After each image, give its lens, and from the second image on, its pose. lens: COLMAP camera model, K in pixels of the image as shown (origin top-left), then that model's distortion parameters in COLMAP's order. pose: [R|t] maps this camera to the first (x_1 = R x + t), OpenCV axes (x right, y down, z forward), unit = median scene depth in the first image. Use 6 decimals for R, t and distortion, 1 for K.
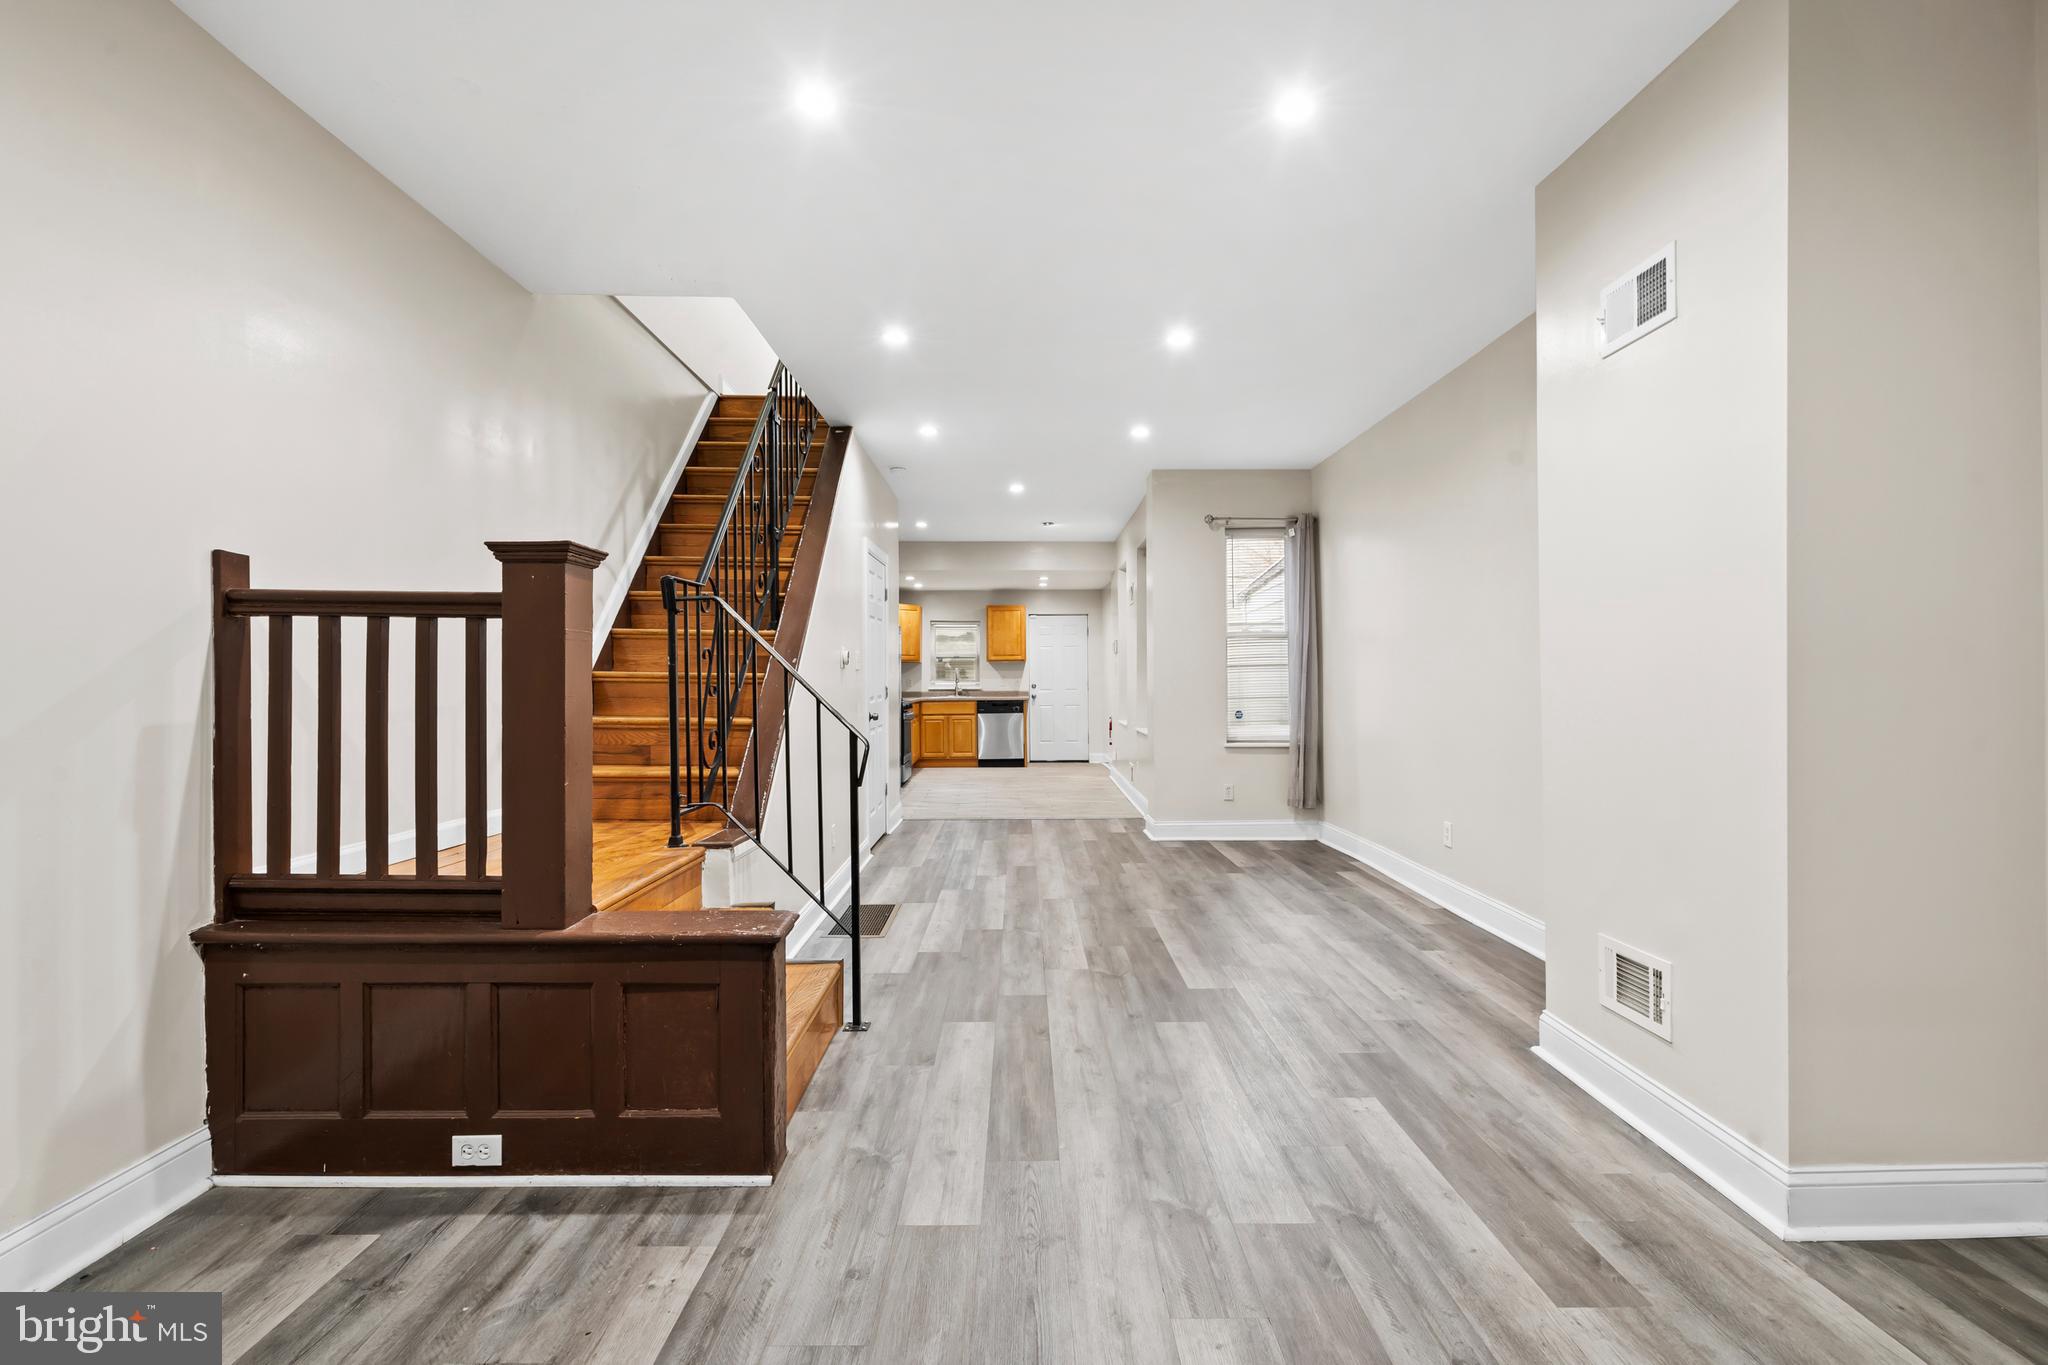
lens RADIAL K [[946.6, 0, 1005.6], [0, 946.6, 677.0], [0, 0, 1]] dist [0.000371, 0.000837]
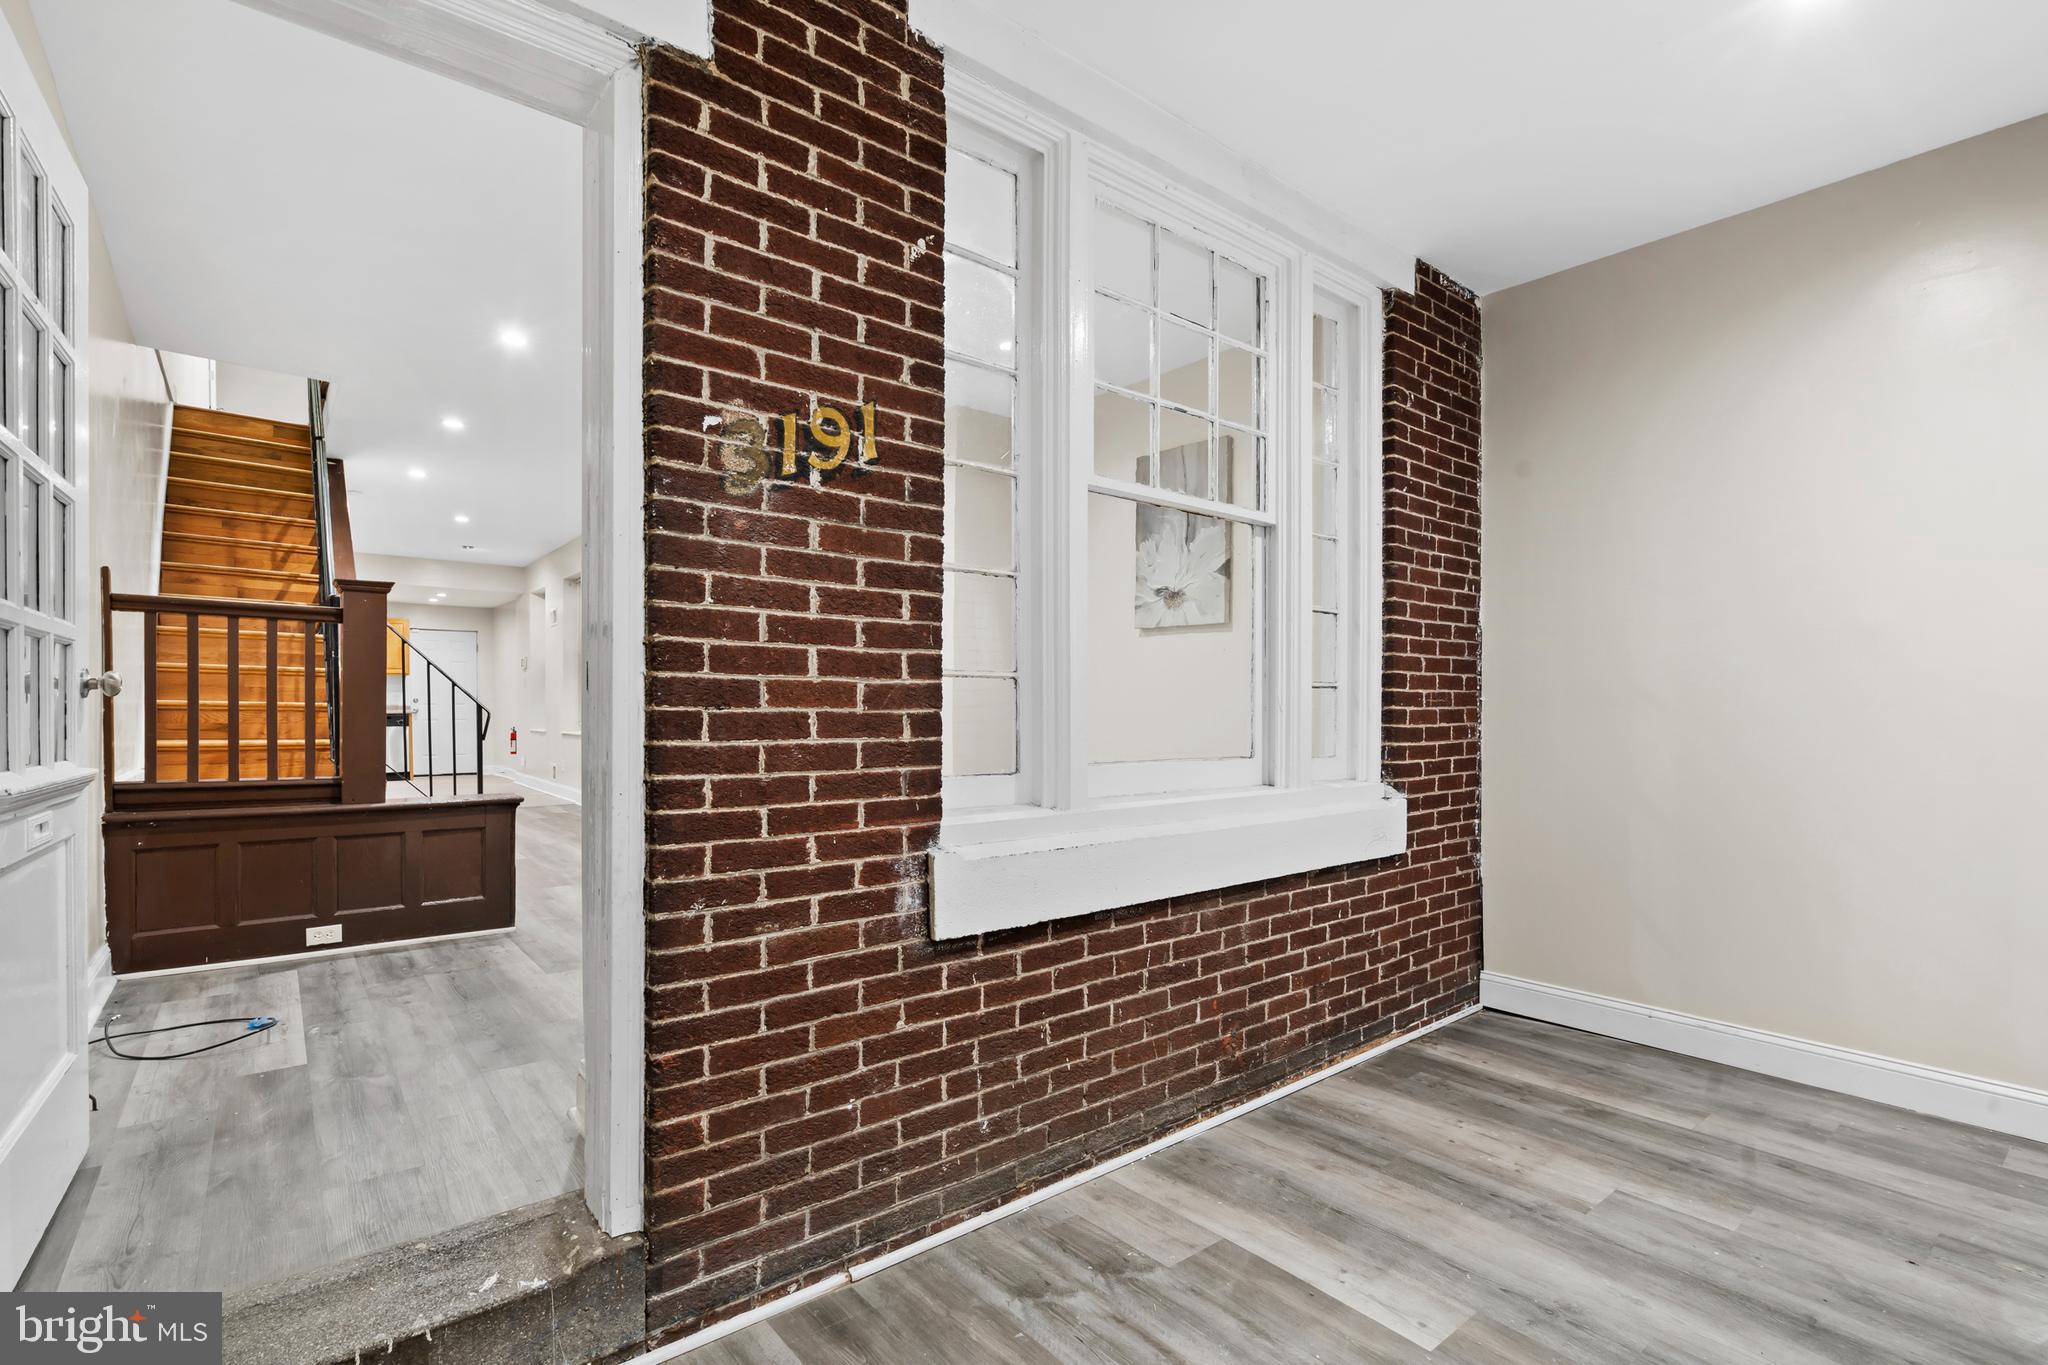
lens RADIAL K [[977.6, 0, 1024.6], [0, 977.6, 707.0], [0, 0, 1]] dist [0.001419, 0.000260]
pose [[0.776236, 0.006408, 0.630410, -0.474013], [-0.006636, 0.999976, -0.001994, 0.057606], [-0.630408, -0.002636, 0.776260, -0.795369]]
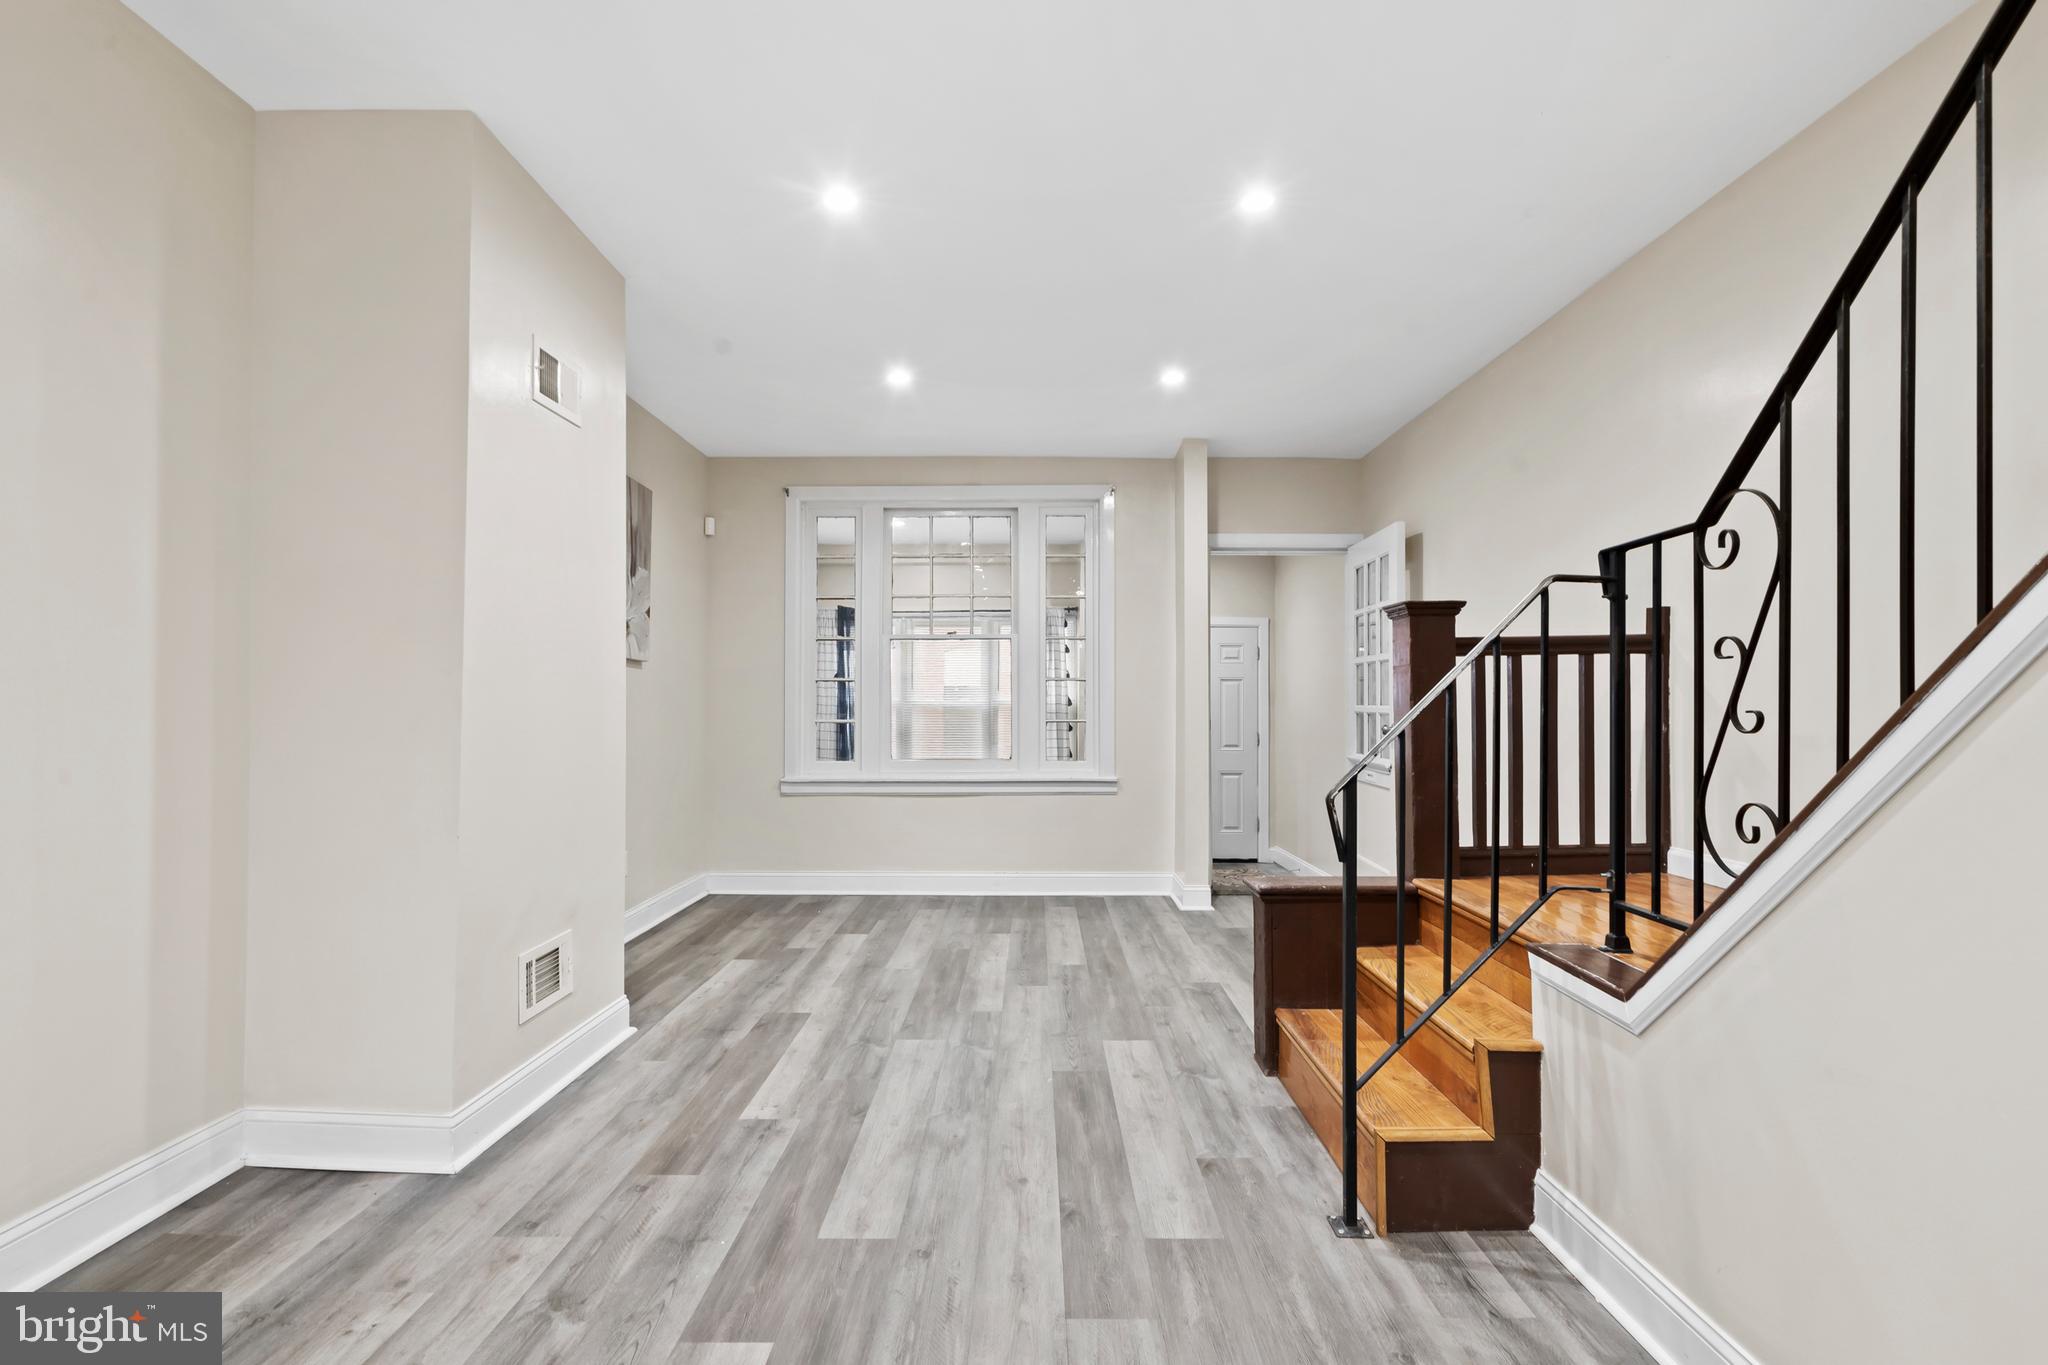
lens RADIAL K [[932.5, 0, 1021.3], [0, 932.5, 706.1], [0, 0, 1]] dist [0.000693, 0.000590]
pose [[-0.999973, 0.005765, -0.004647, 0.073708], [0.005770, 0.999983, -0.001082, 0.004102], [0.004641, -0.001109, -0.999989, 1.640514]]
